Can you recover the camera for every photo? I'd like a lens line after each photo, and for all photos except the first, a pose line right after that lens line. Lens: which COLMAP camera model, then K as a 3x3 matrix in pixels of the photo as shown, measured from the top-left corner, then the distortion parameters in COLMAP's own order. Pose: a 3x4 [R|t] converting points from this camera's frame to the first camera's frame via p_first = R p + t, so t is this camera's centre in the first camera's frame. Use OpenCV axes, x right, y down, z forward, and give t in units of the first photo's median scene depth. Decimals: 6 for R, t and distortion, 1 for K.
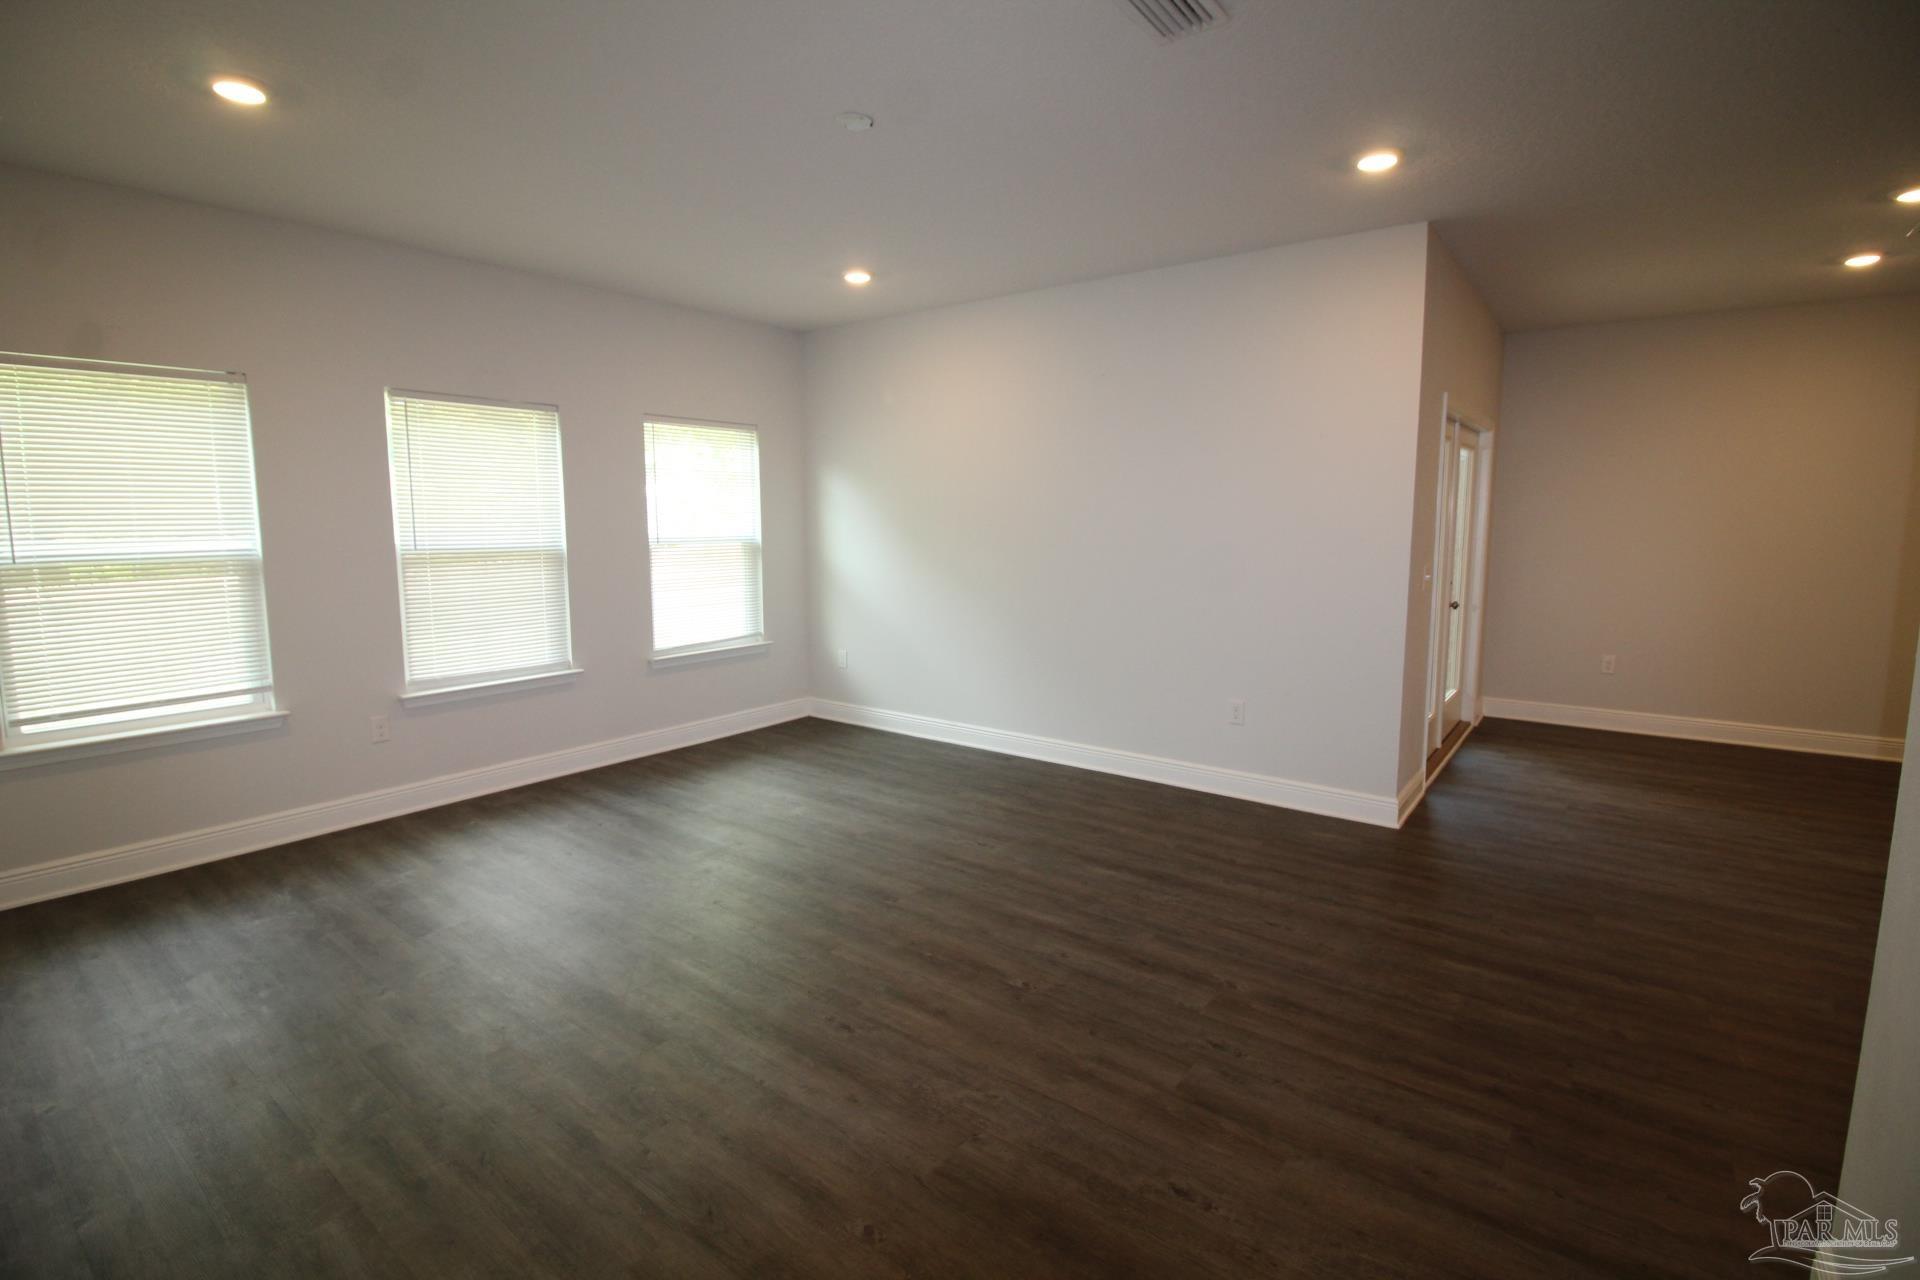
lens RADIAL K [[894.4, 0, 946.1], [0, 894.4, 618.5], [0, 0, 1]] dist [0.002361, -0.013496]
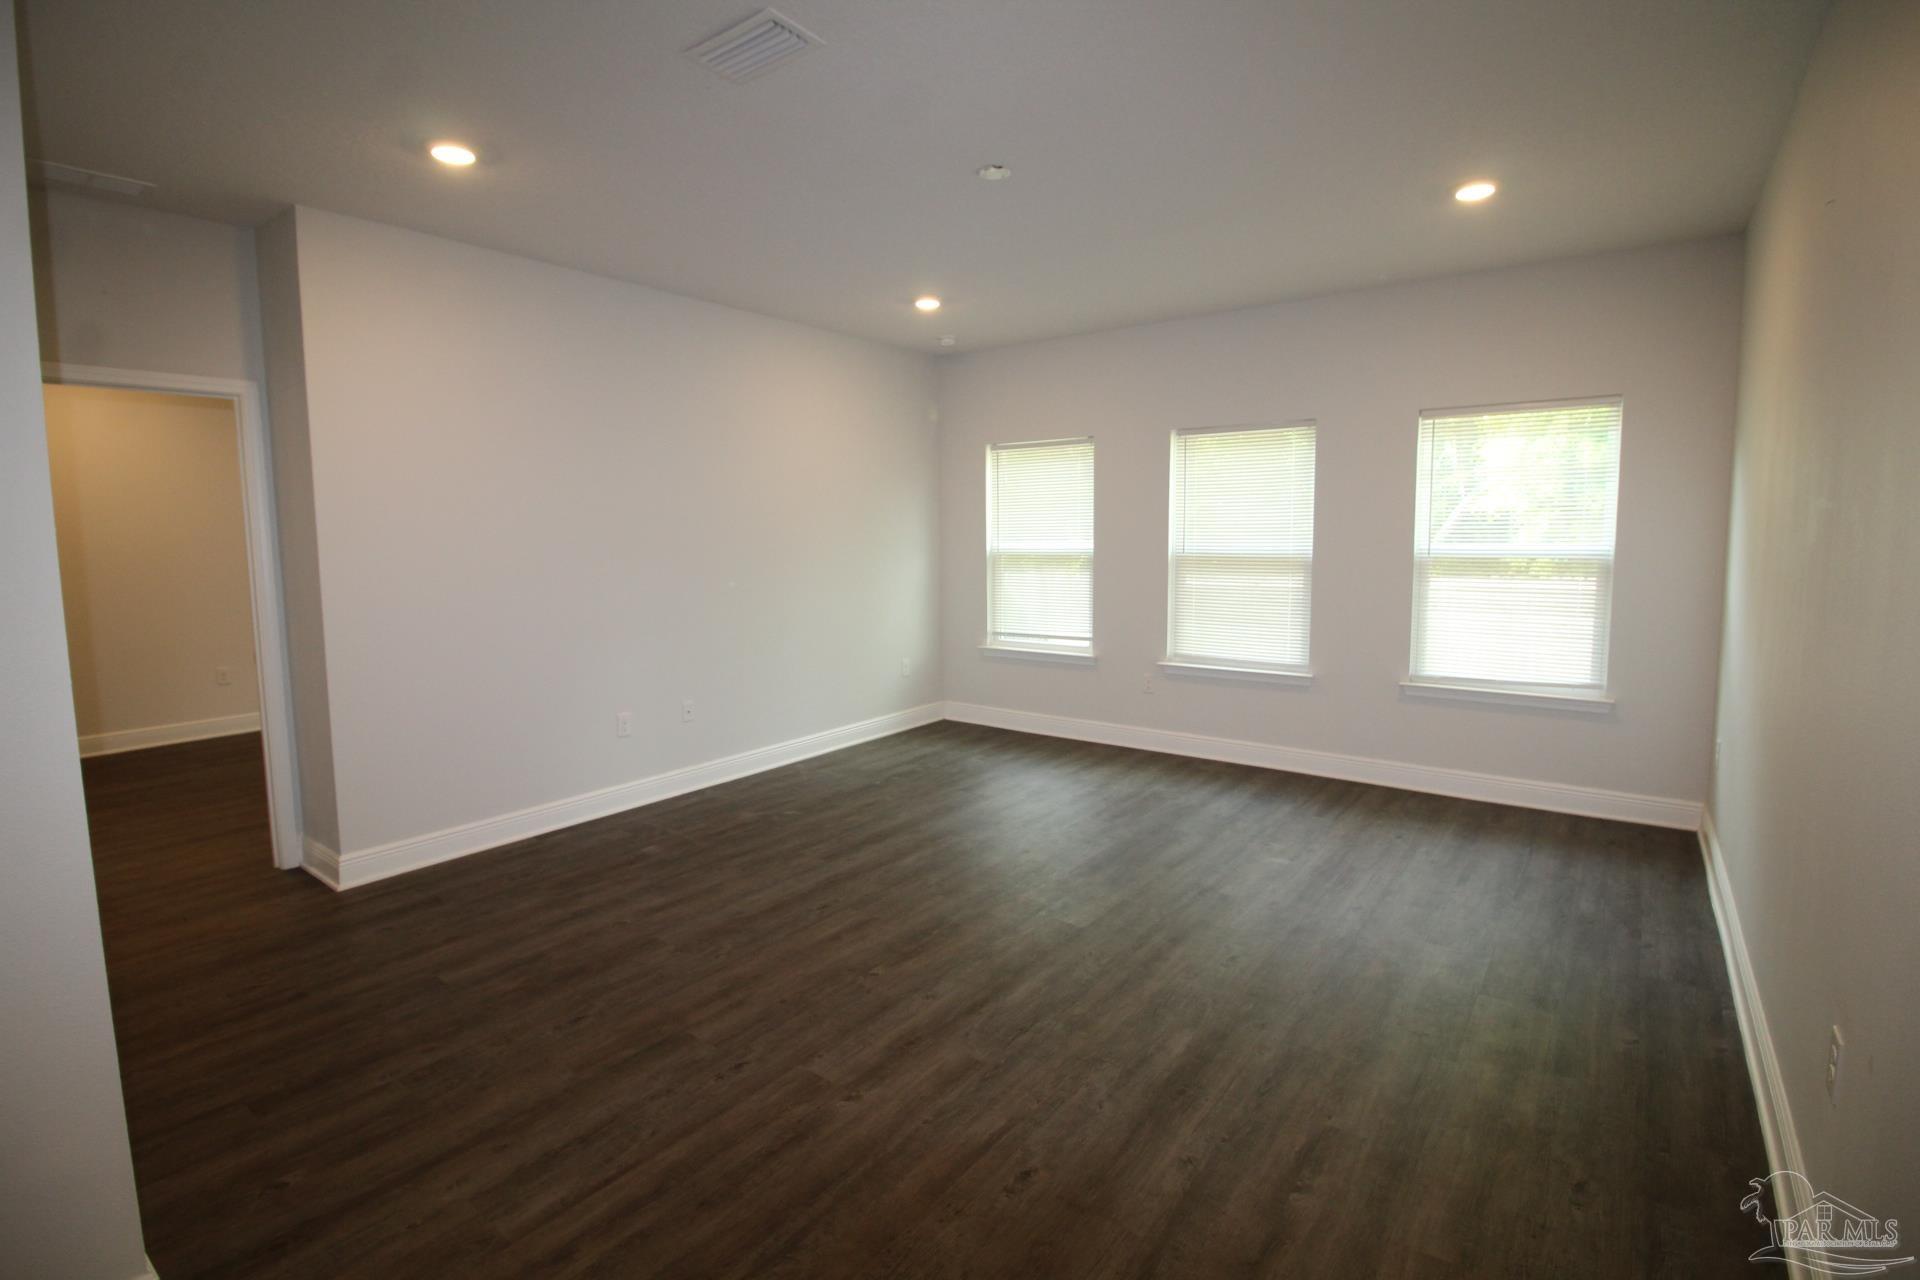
lens RADIAL K [[894.4, 0, 946.1], [0, 894.4, 618.5], [0, 0, 1]] dist [0.002361, -0.013496]
pose [[-0.001881, 0.099764, -0.995009, 0.962764], [-0.103919, 0.989604, 0.099418, -0.104678], [0.994584, 0.103587, 0.008506, 0.908511]]
